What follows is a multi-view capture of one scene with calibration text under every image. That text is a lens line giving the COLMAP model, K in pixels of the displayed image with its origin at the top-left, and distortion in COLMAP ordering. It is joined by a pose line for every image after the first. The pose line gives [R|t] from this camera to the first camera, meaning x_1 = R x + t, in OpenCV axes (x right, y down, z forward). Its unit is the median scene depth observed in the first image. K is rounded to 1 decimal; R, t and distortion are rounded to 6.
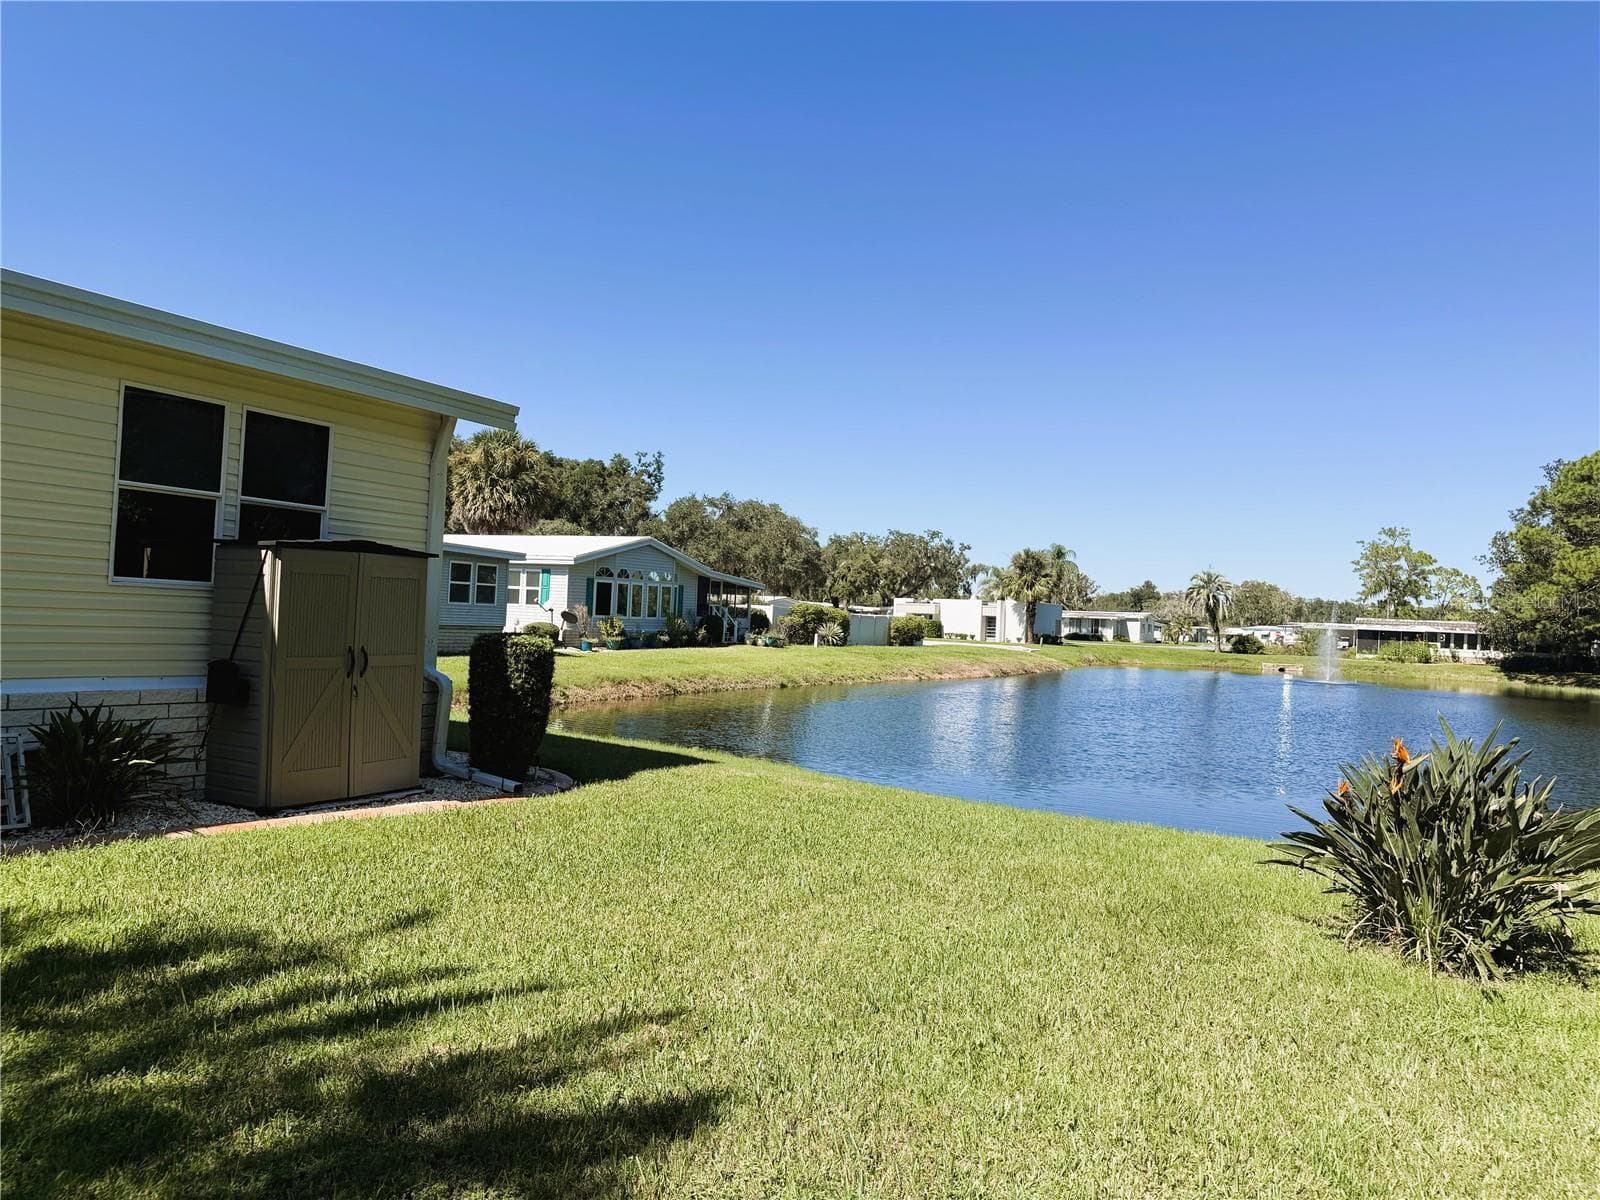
lens RADIAL K [[1140.0, 0, 800.0], [0, 1140.0, 600.0], [0, 0, 1]] dist [0.134801, -0.169521]
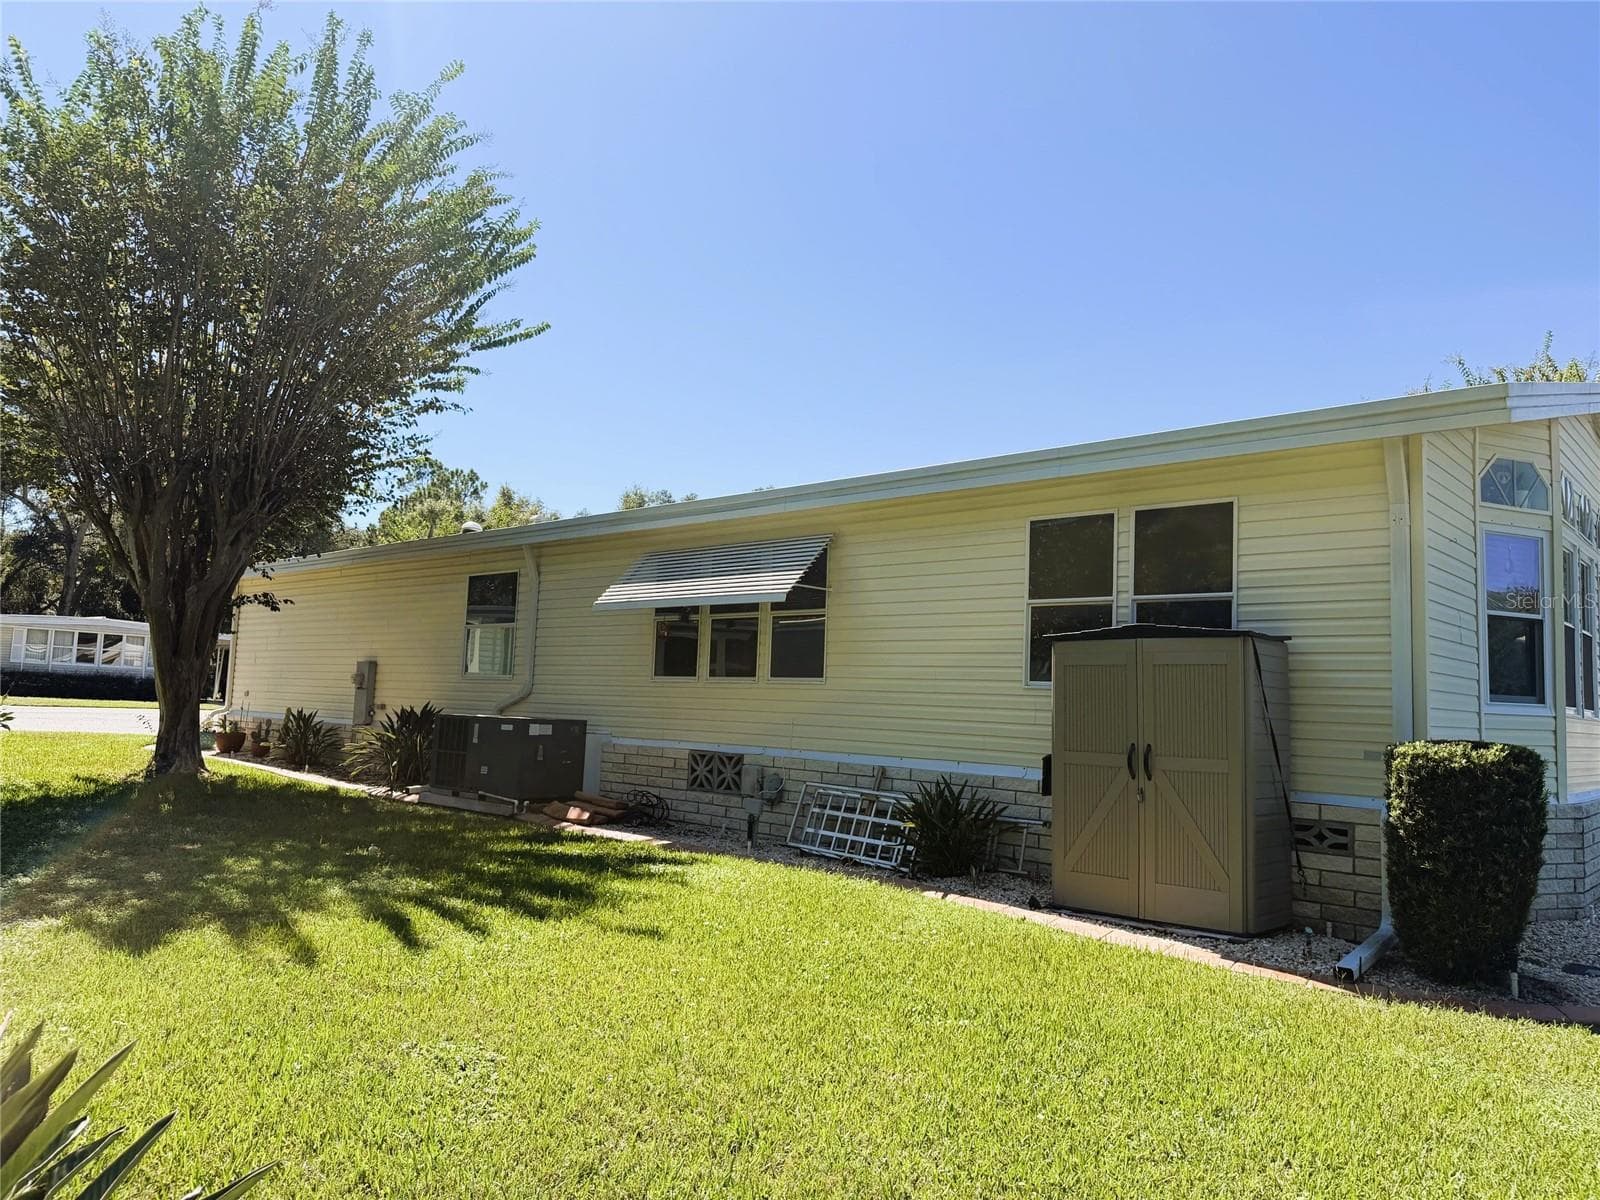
lens RADIAL K [[1140.0, 0, 800.0], [0, 1140.0, 600.0], [0, 0, 1]] dist [0.134801, -0.169521]
pose [[-0.221102, -0.147128, -0.964089, 0.545716], [-0.032057, 0.989117, -0.143596, 0.066579], [0.974724, -0.000844, -0.223412, 0.948672]]
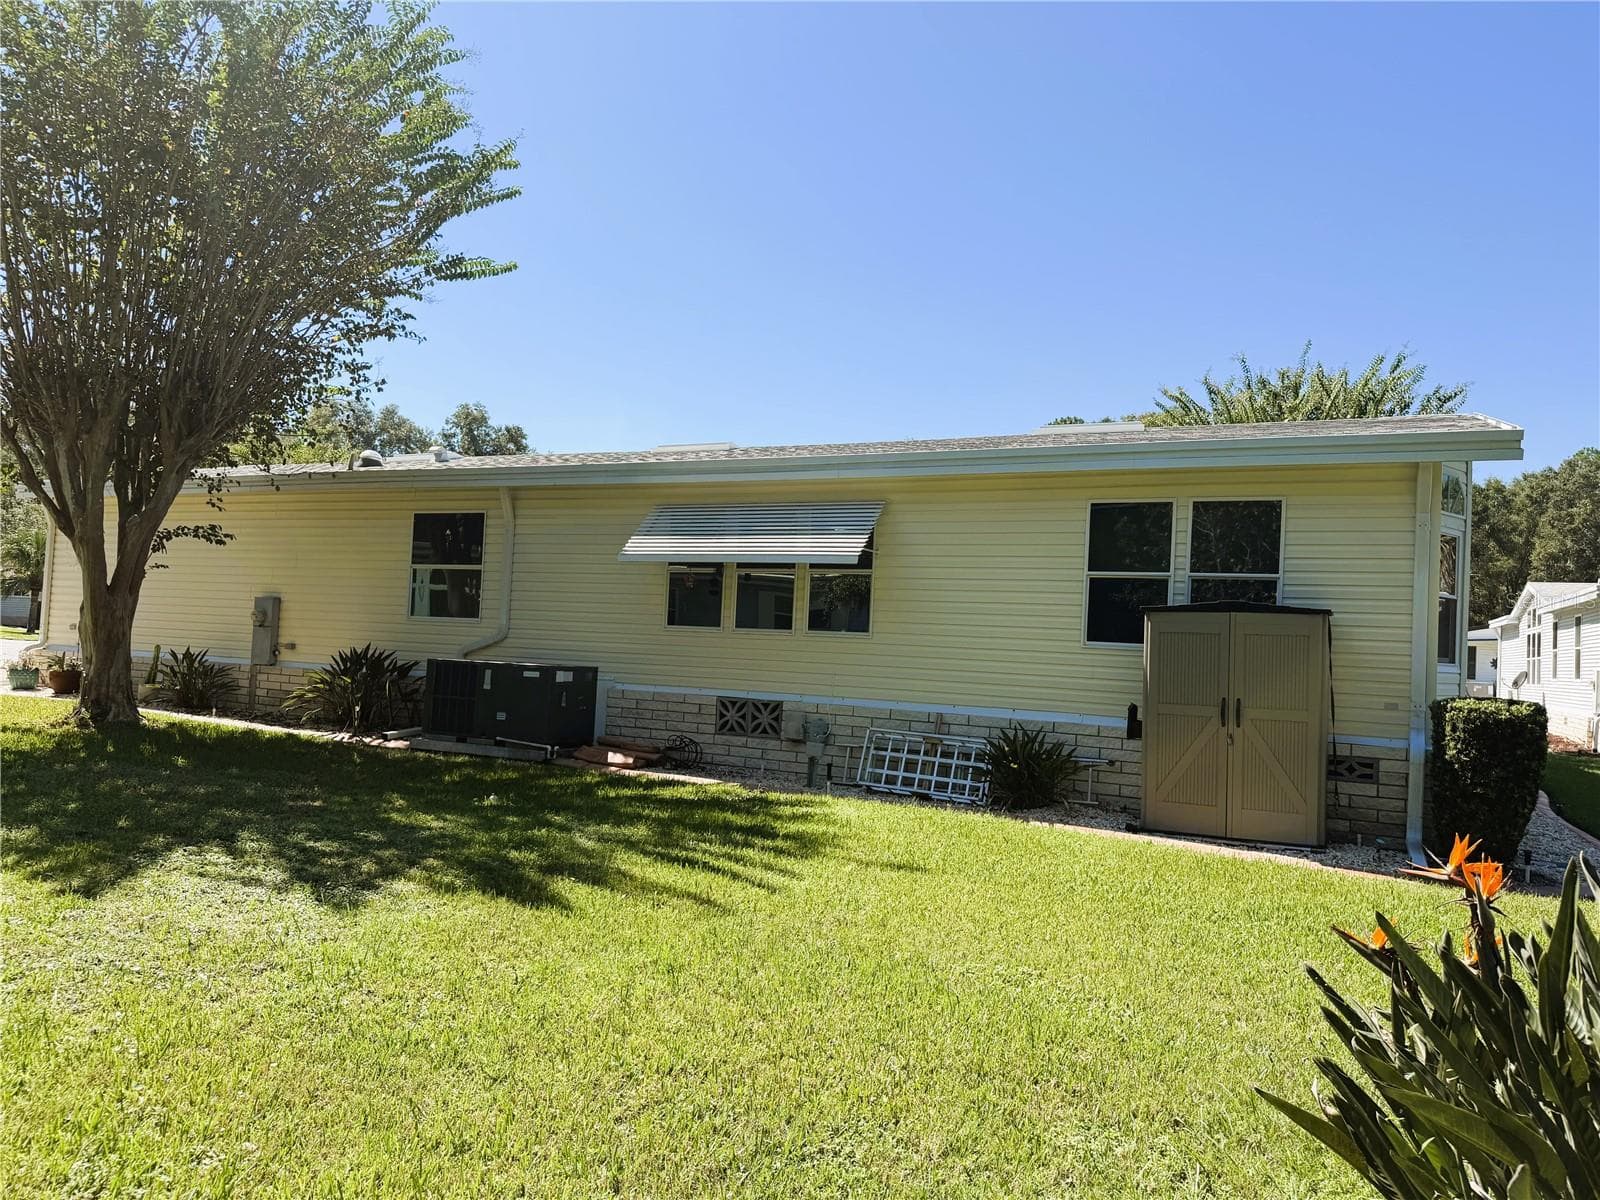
lens RADIAL K [[1152.4, 0, 800.0], [0, 1152.4, 600.0], [0, 0, 1]] dist [0.079553, -0.005172]
pose [[0.073668, -0.086616, -0.993514, 0.691101], [-0.027172, 0.995677, -0.088819, 0.056895], [0.996913, 0.033539, 0.070996, 0.517019]]
